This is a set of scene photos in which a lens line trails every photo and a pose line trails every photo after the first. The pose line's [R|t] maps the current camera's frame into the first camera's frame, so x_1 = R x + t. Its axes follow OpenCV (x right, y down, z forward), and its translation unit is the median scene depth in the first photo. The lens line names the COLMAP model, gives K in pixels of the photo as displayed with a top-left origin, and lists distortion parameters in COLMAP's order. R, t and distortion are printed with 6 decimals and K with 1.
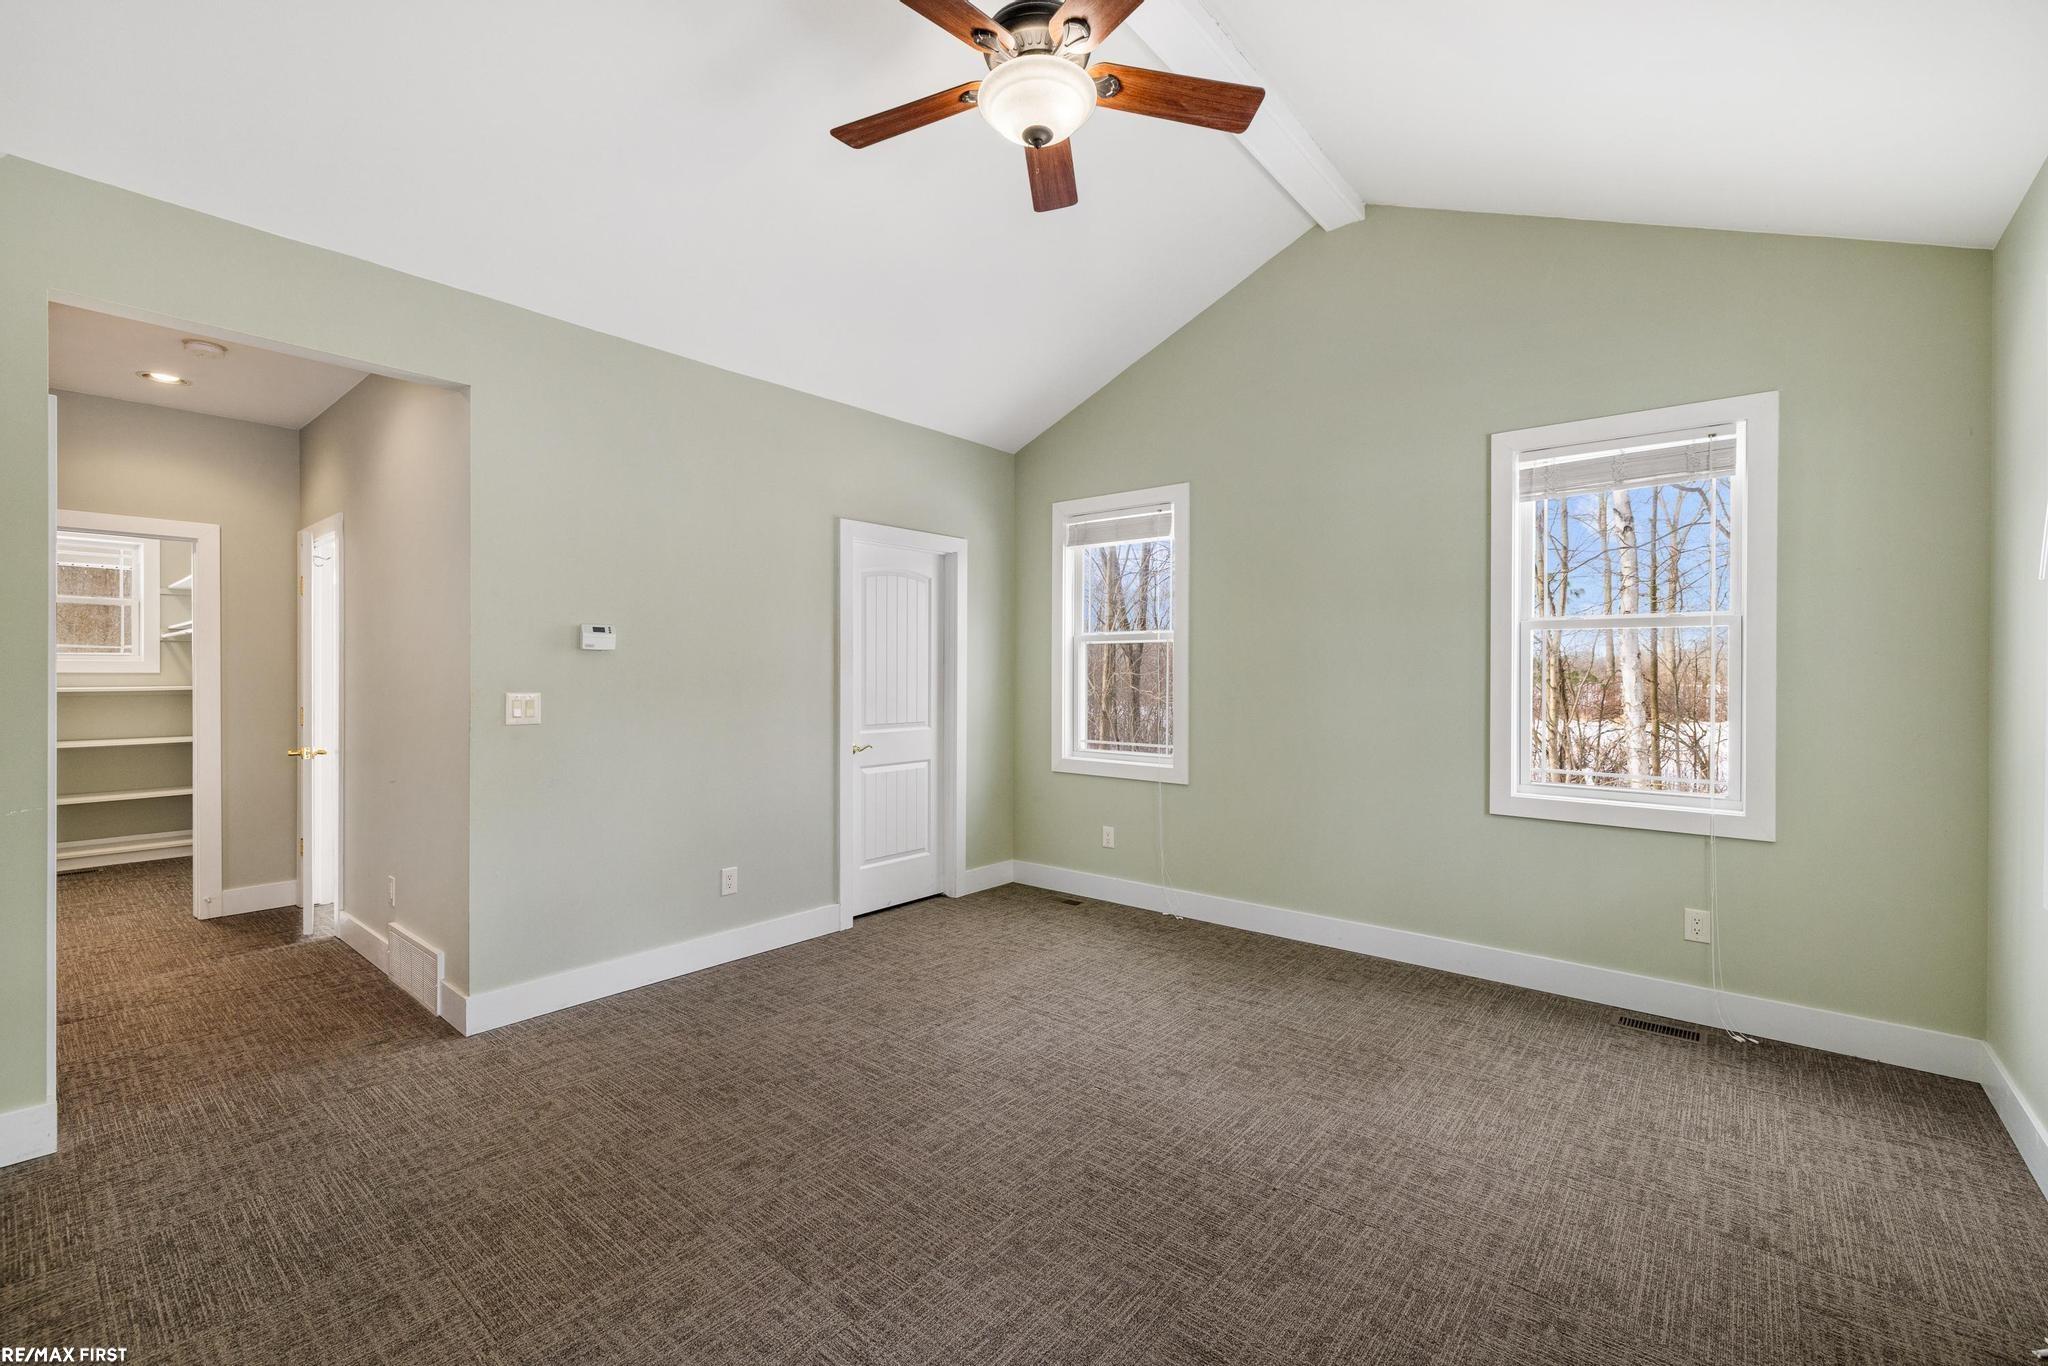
lens RADIAL K [[858.9, 0, 1033.9], [0, 858.9, 679.2], [0, 0, 1]] dist [0.002543, 0.000209]
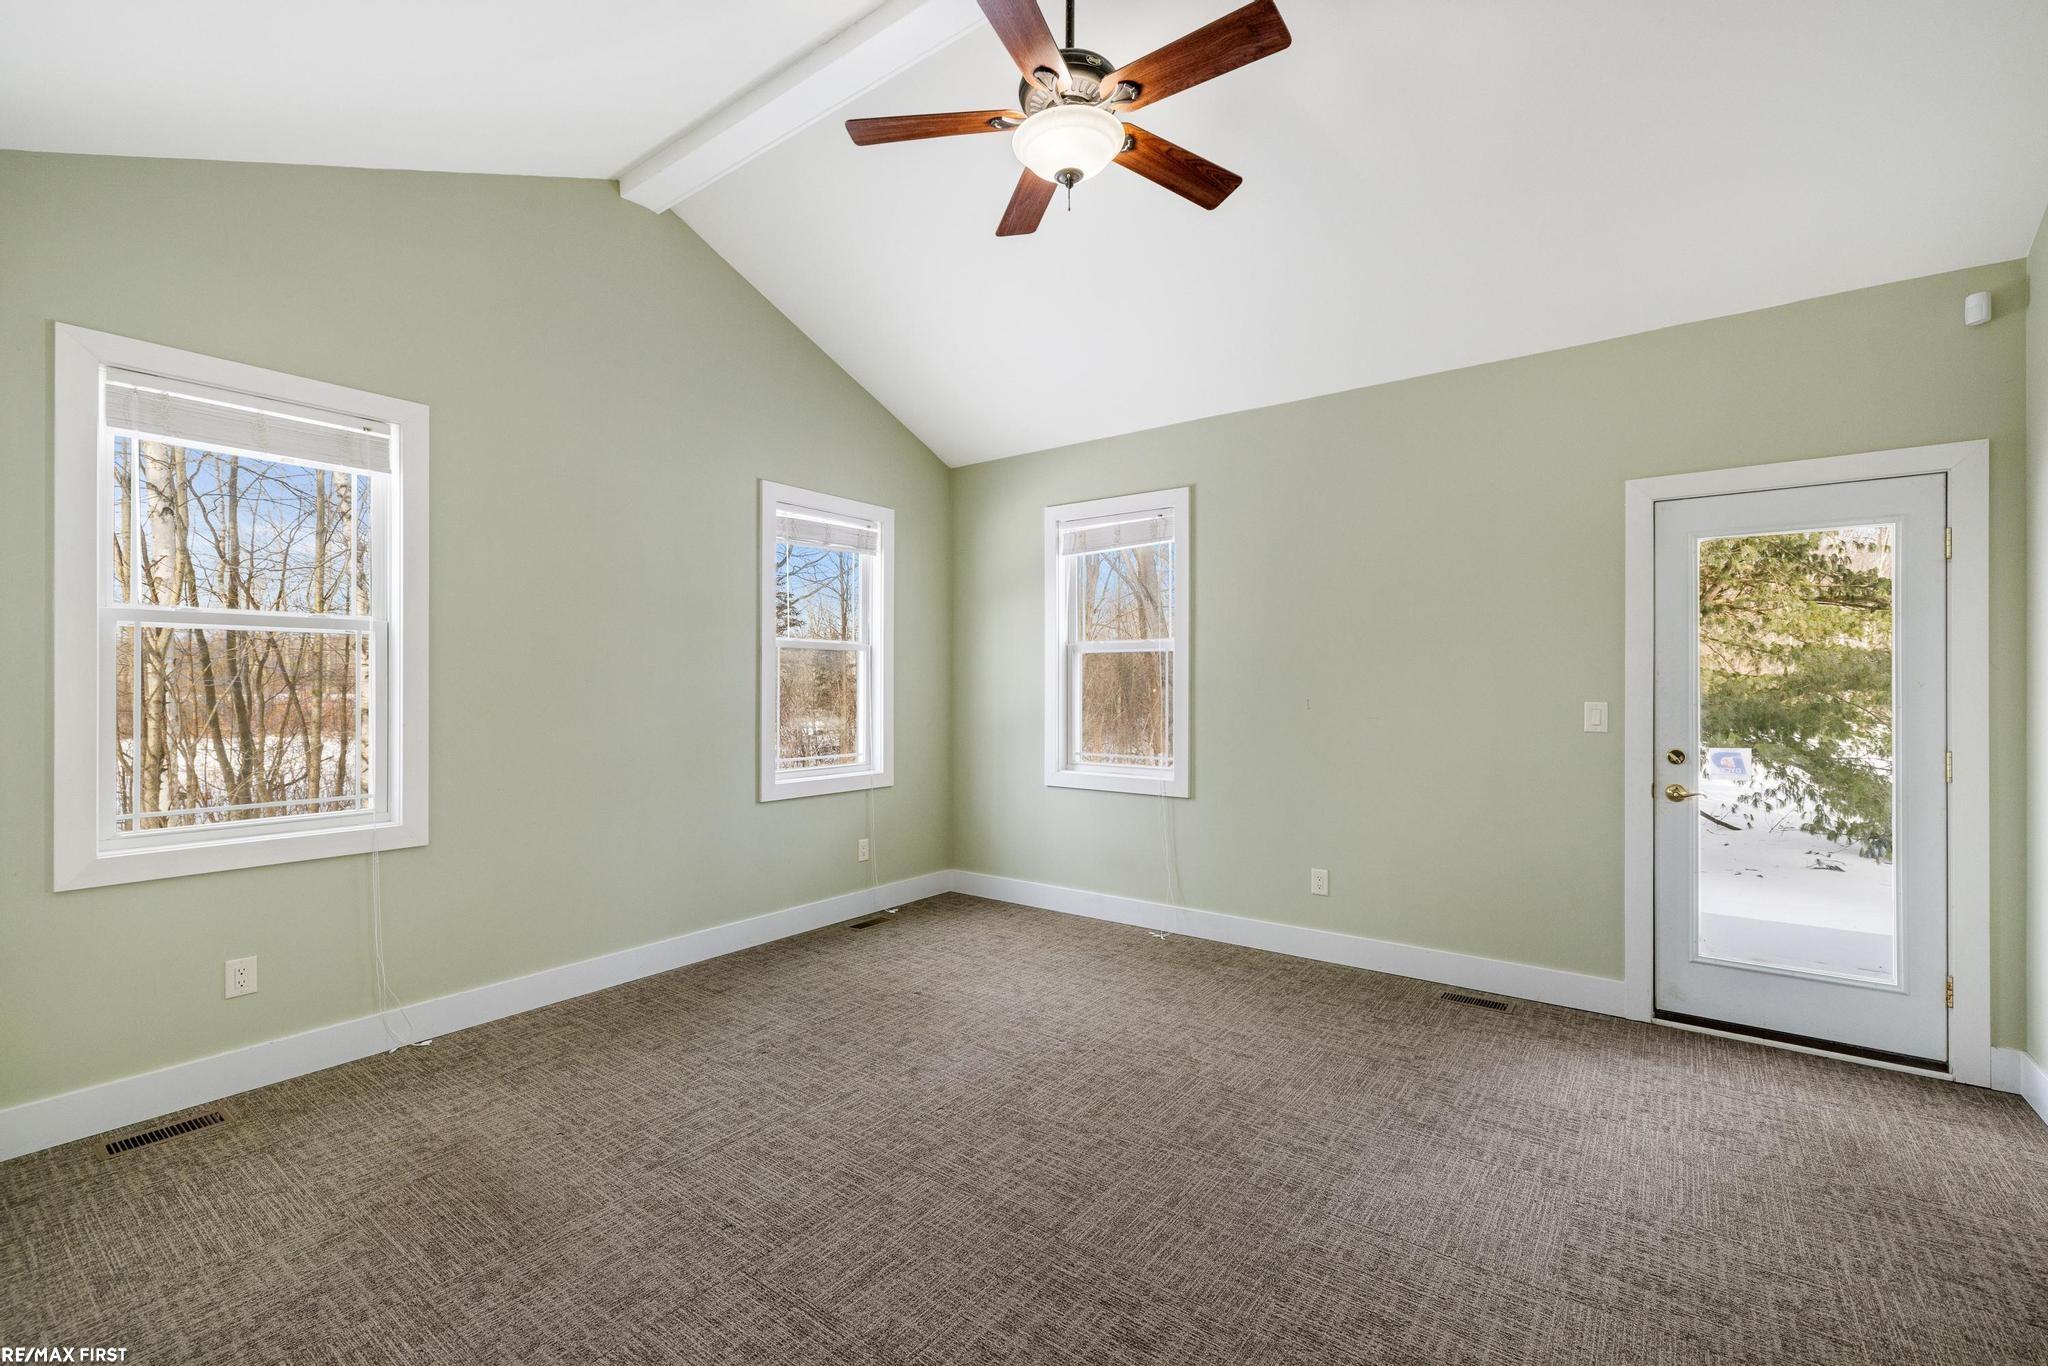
lens RADIAL K [[858.9, 0, 1029.7], [0, 858.9, 681.3], [0, 0, 1]] dist [0.002543, 0.000209]
pose [[-0.039249, 0.000863, 0.999229, -0.683434], [0.007958, 0.999968, -0.000551, -0.004657], [-0.999198, 0.007930, -0.039254, 0.708507]]
